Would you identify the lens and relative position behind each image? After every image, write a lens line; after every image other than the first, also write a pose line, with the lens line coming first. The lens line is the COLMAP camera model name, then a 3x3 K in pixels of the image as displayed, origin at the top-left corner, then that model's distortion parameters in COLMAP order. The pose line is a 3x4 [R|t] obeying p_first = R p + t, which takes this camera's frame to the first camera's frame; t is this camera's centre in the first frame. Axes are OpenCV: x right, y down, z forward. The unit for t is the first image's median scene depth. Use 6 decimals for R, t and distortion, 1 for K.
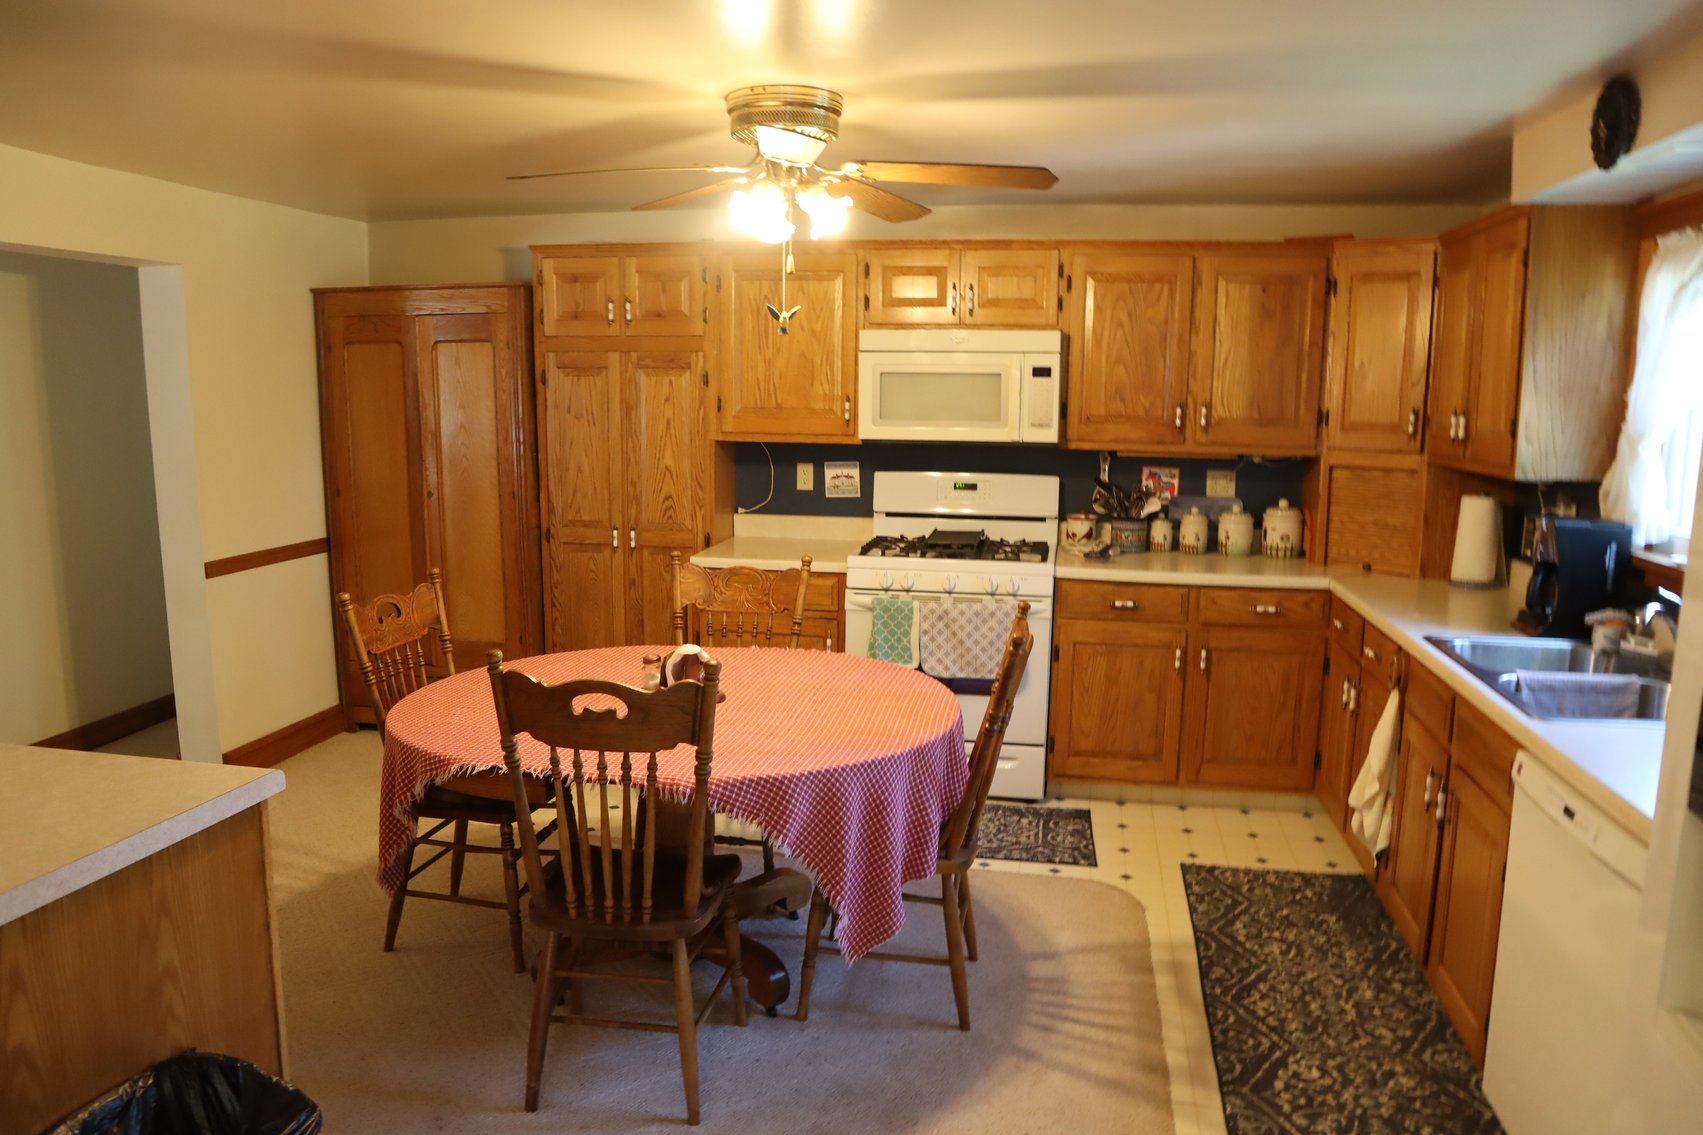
lens RADIAL K [[1194.6, 0, 851.5], [0, 1194.6, 567.5], [0, 0, 1]] dist [-0.111417, 0.072330]
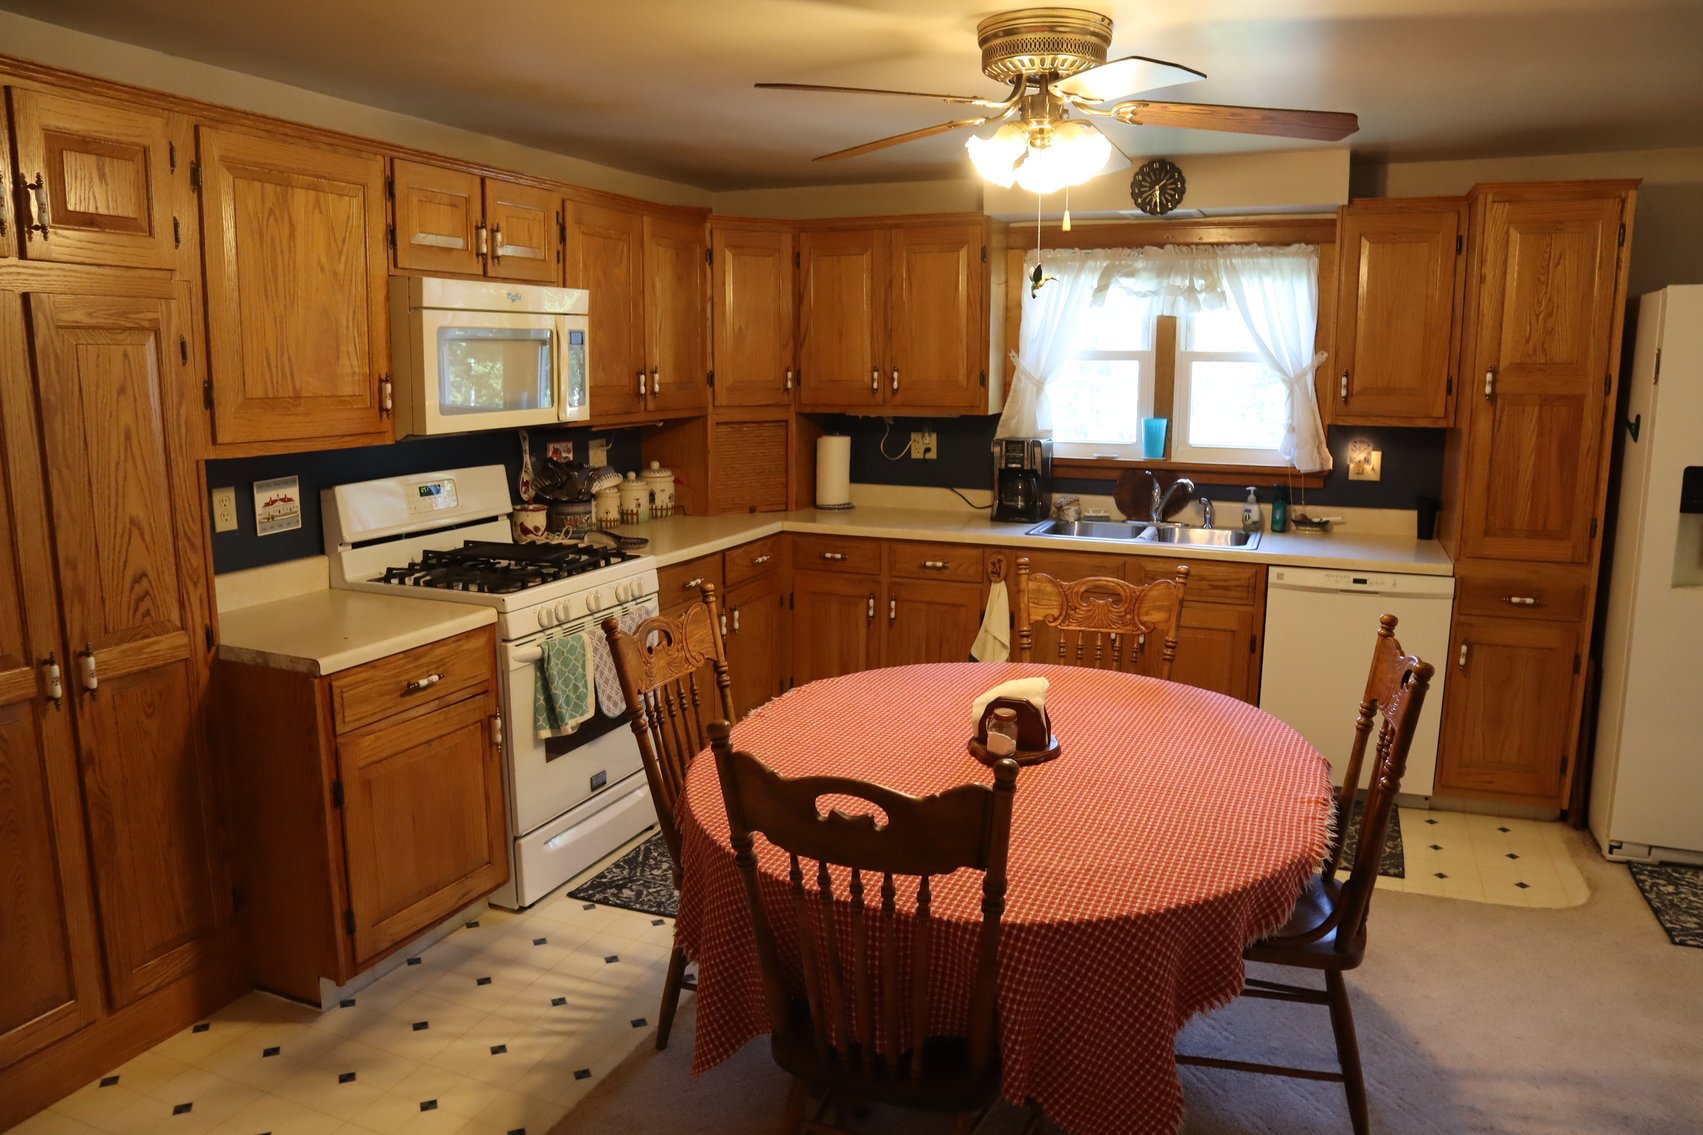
lens RADIAL K [[1194.6, 0, 851.5], [0, 1194.6, 567.5], [0, 0, 1]] dist [-0.111417, 0.072330]
pose [[0.217767, -0.179636, 0.959327, -0.592163], [0.152638, 0.977090, 0.148313, -0.093401], [-0.963991, 0.114132, 0.240197, 0.590232]]
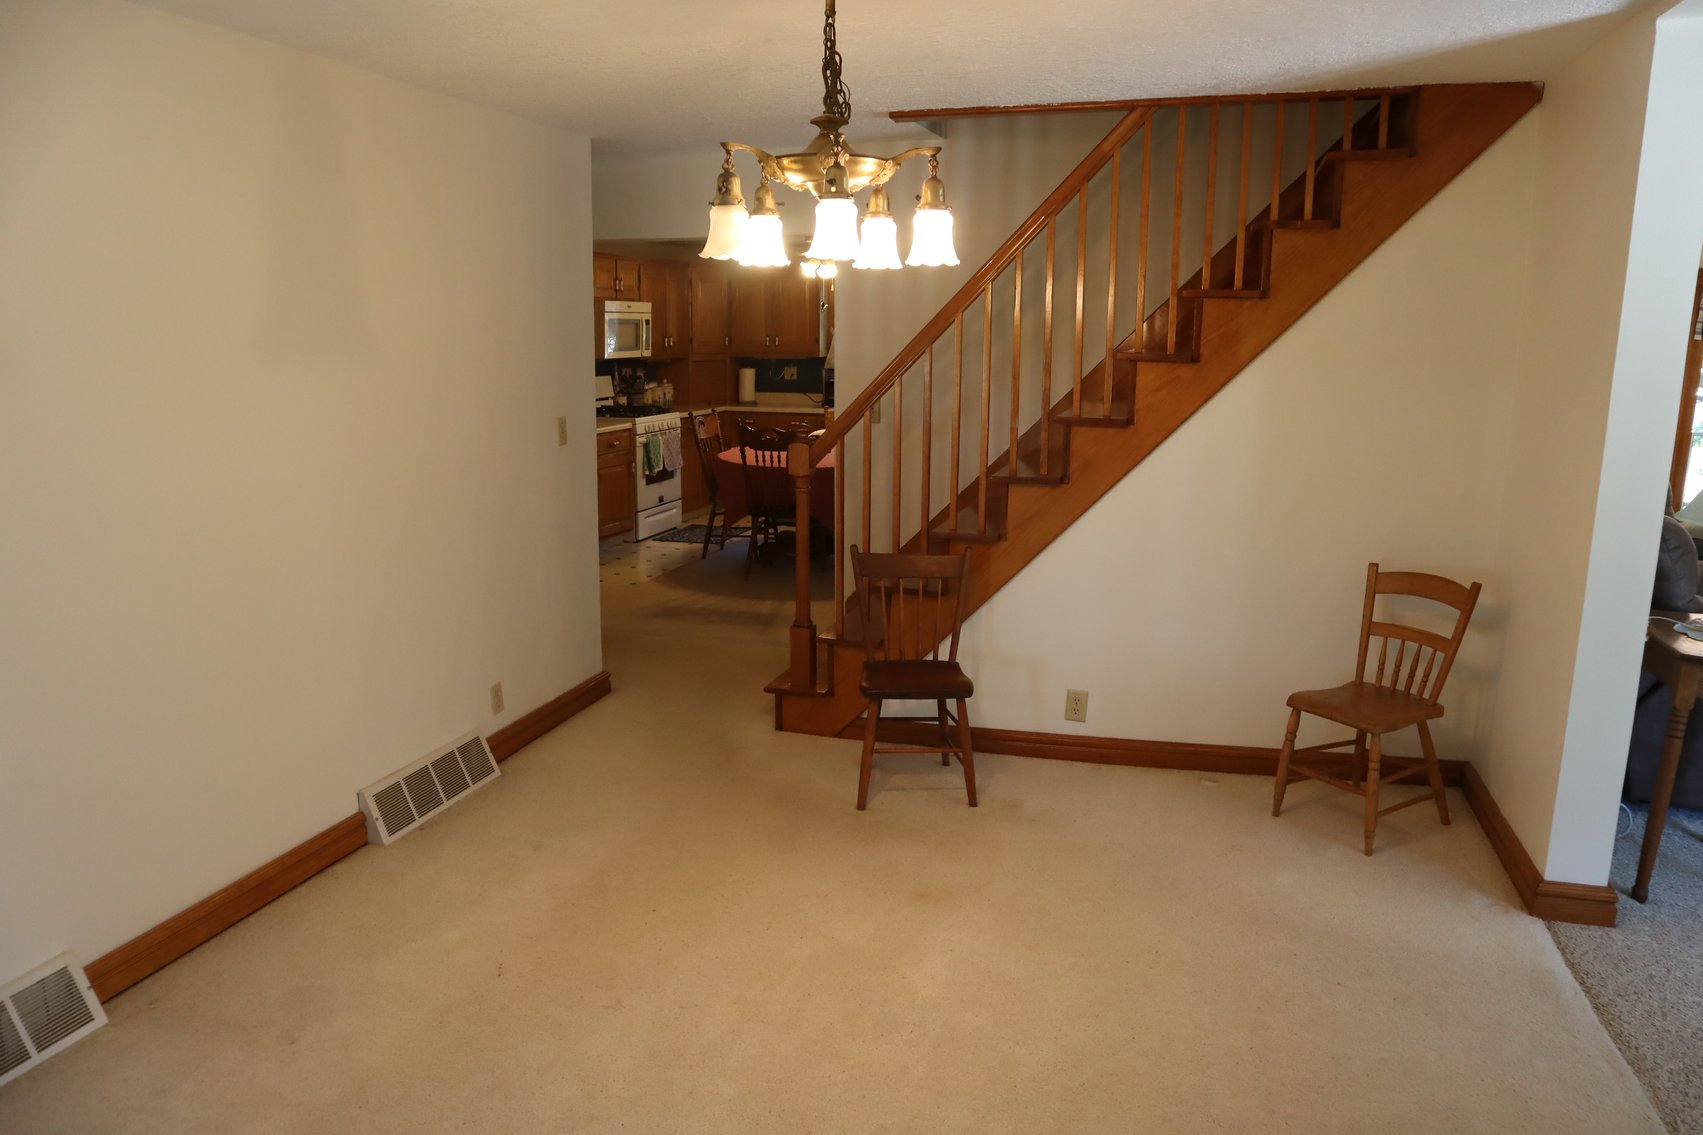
lens RADIAL K [[1194.6, 0, 851.5], [0, 1194.6, 567.5], [0, 0, 1]] dist [-0.111417, 0.072330]
pose [[0.116332, -0.203329, 0.972175, -1.780347], [0.150440, 0.971135, 0.185109, -0.073137], [-0.981751, 0.124720, 0.143562, 0.381971]]
